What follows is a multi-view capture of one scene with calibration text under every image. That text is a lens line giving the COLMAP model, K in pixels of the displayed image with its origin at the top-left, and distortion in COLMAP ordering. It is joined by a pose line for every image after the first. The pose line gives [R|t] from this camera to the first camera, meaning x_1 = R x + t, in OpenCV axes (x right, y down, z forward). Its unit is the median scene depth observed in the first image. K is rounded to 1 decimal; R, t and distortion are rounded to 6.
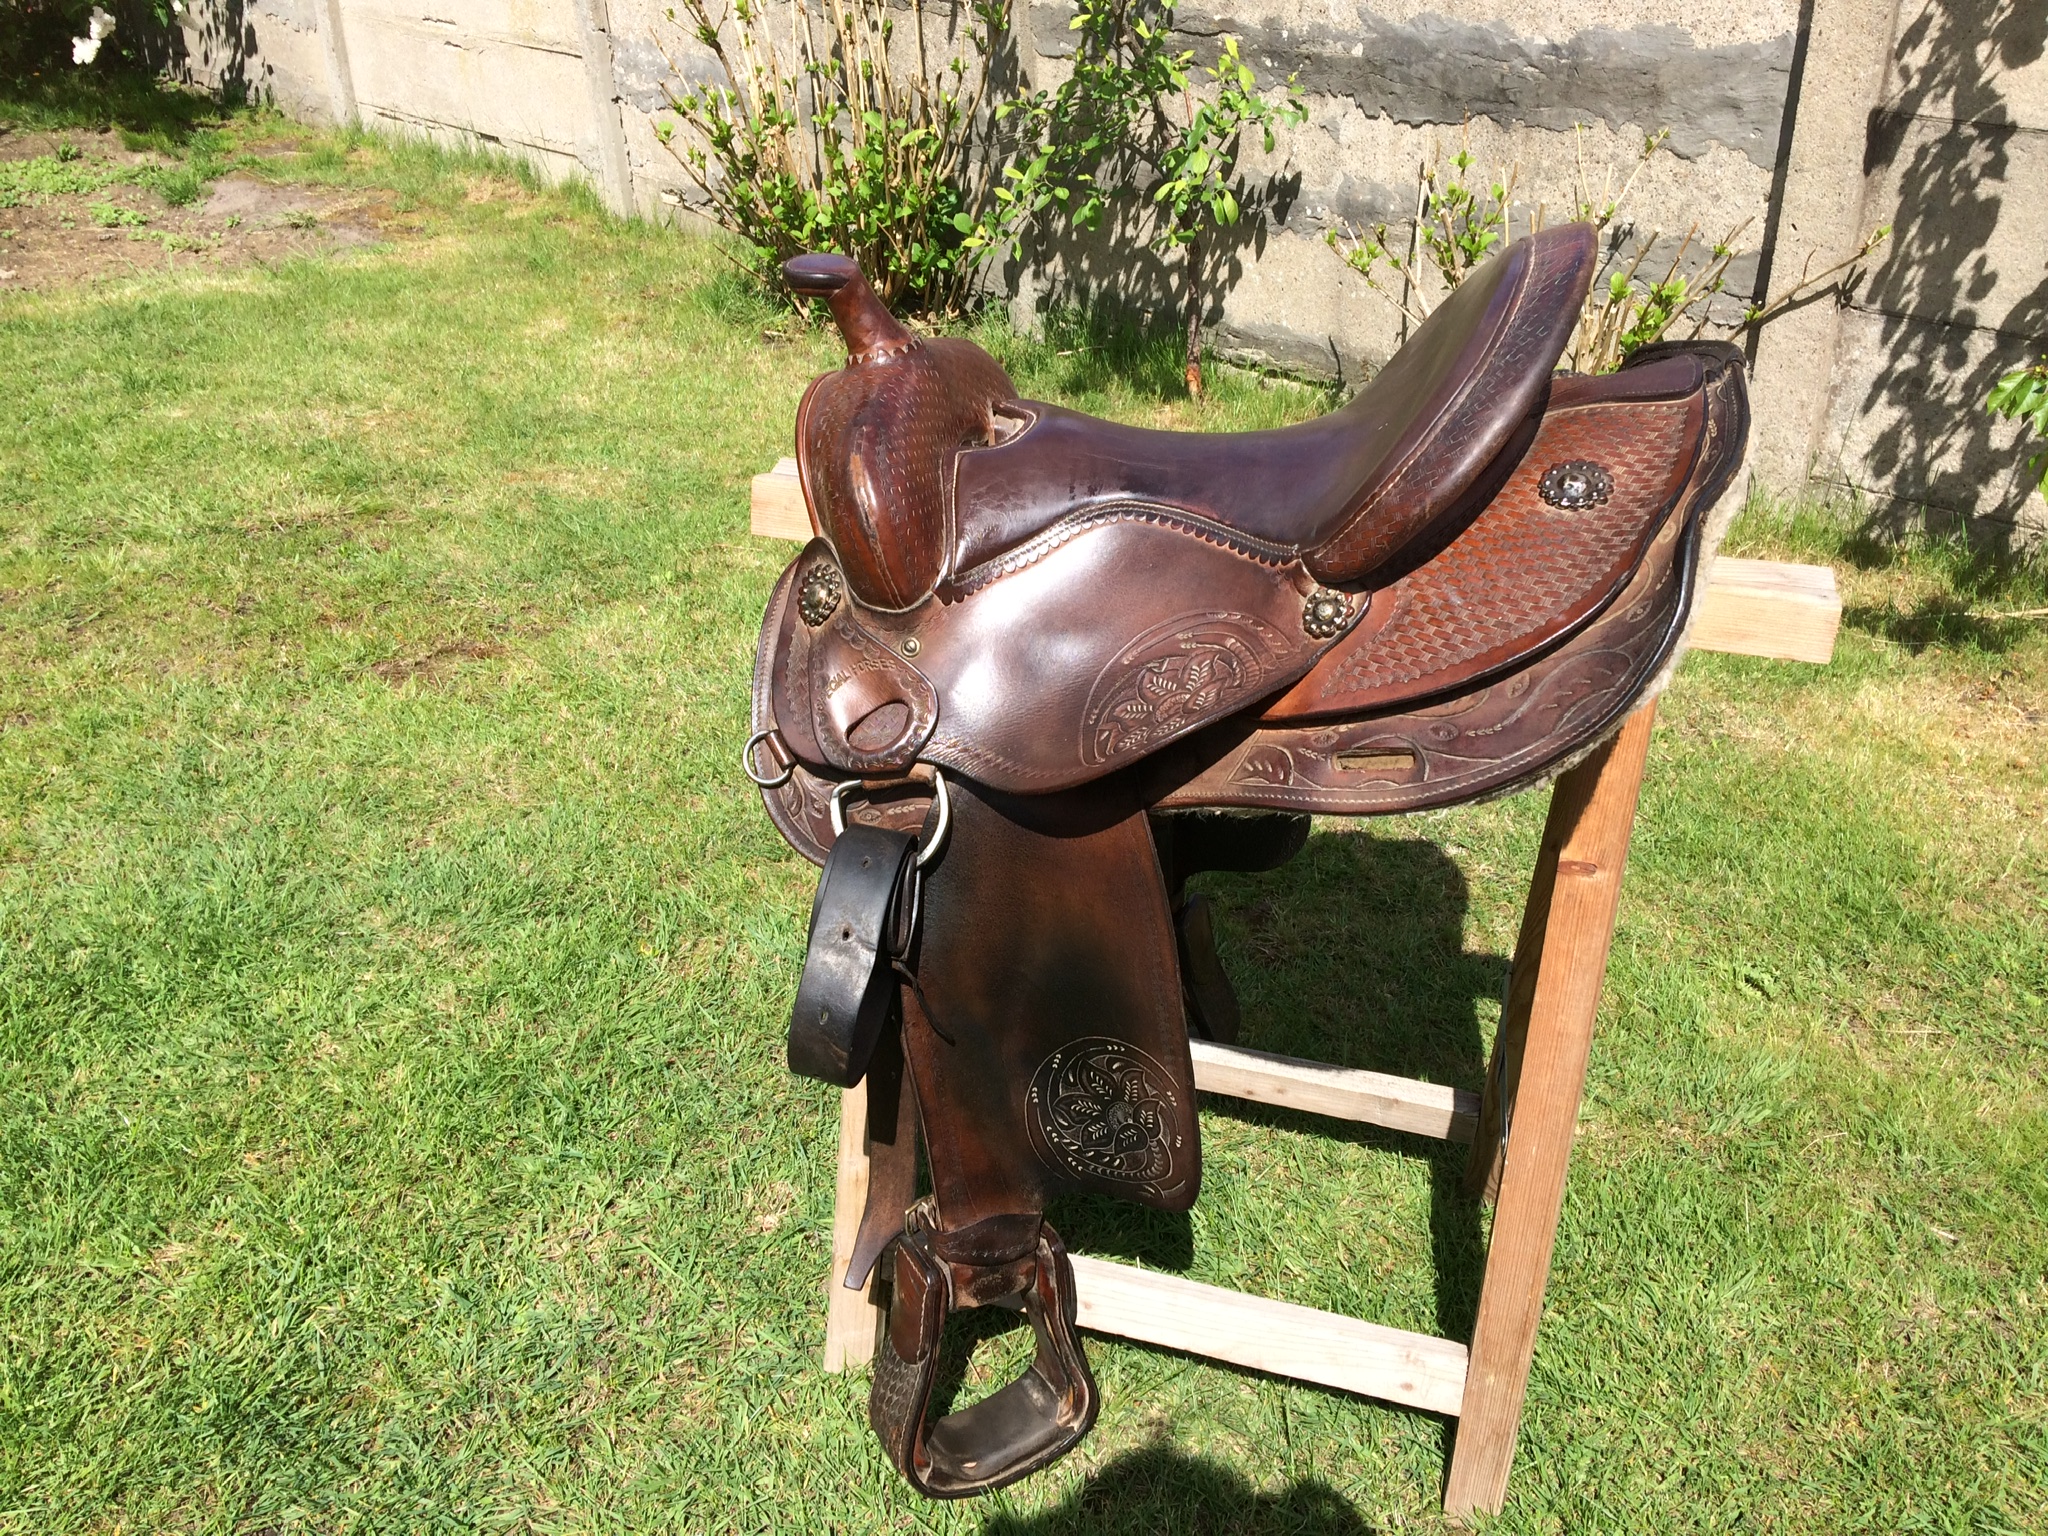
lens RADIAL K [[1736.5, 0, 1039.1], [0, 1736.5, 760.1], [0, 0, 1]] dist [0.113160, -0.176690]
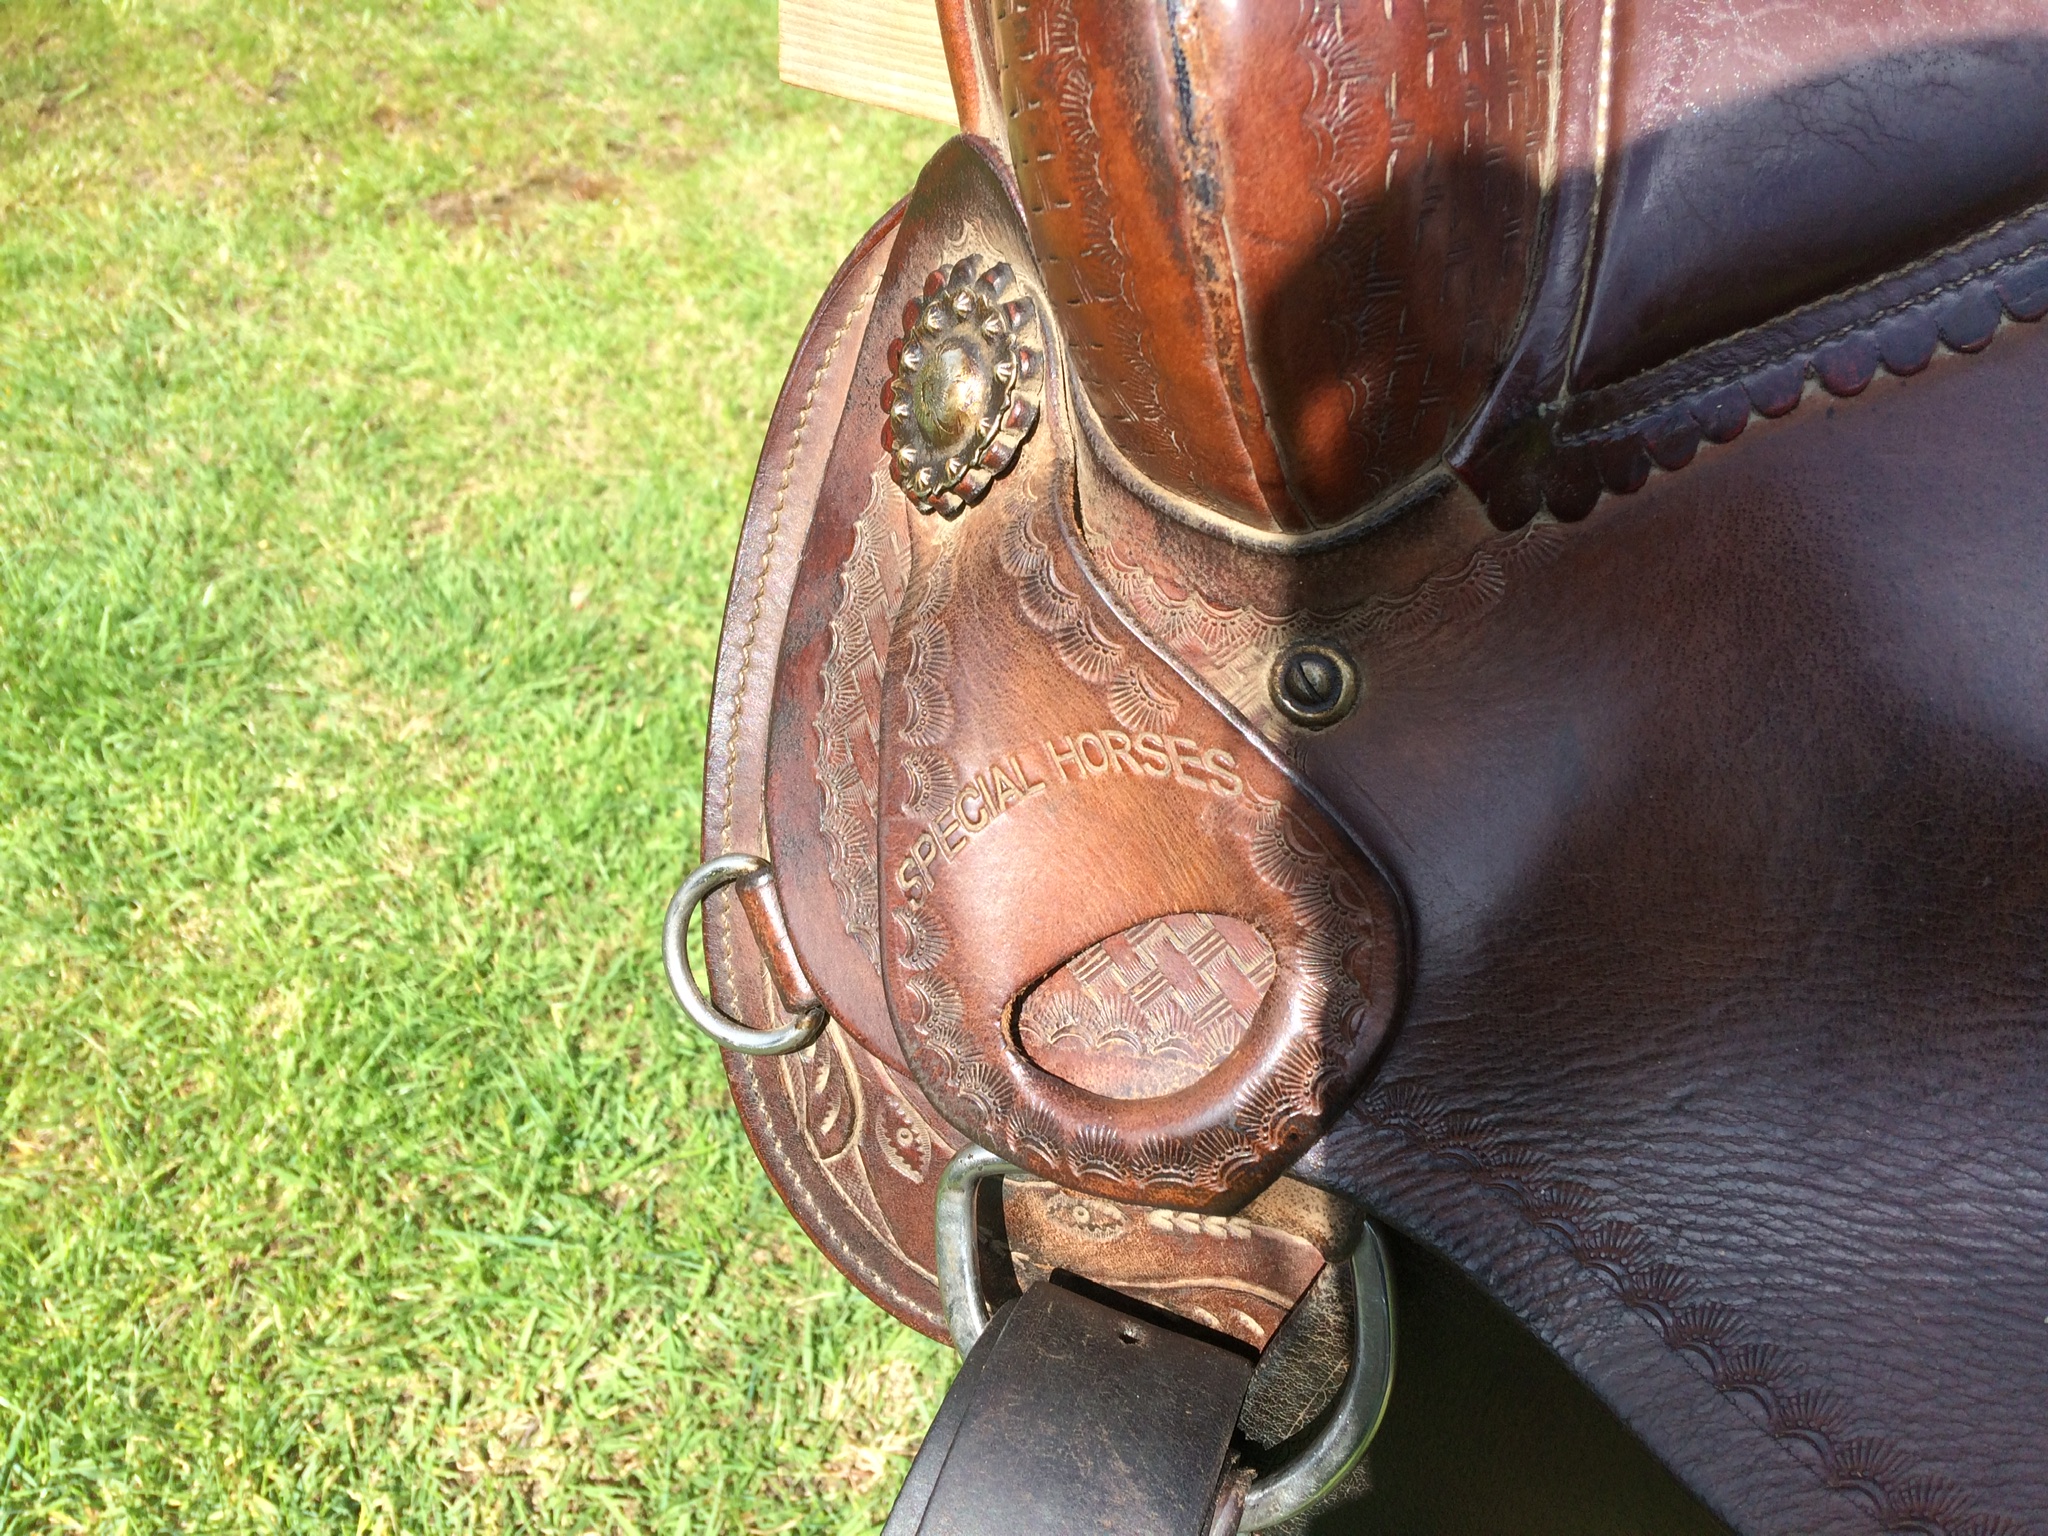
lens RADIAL K [[1736.5, 0, 1032.7], [0, 1736.5, 777.2], [0, 0, 1]] dist [0.113160, -0.176690]
pose [[0.982659, 0.121184, -0.140344, -0.036703], [-0.077255, 0.955634, 0.284245, -0.055880], [0.168564, -0.268473, 0.948424, 0.370147]]
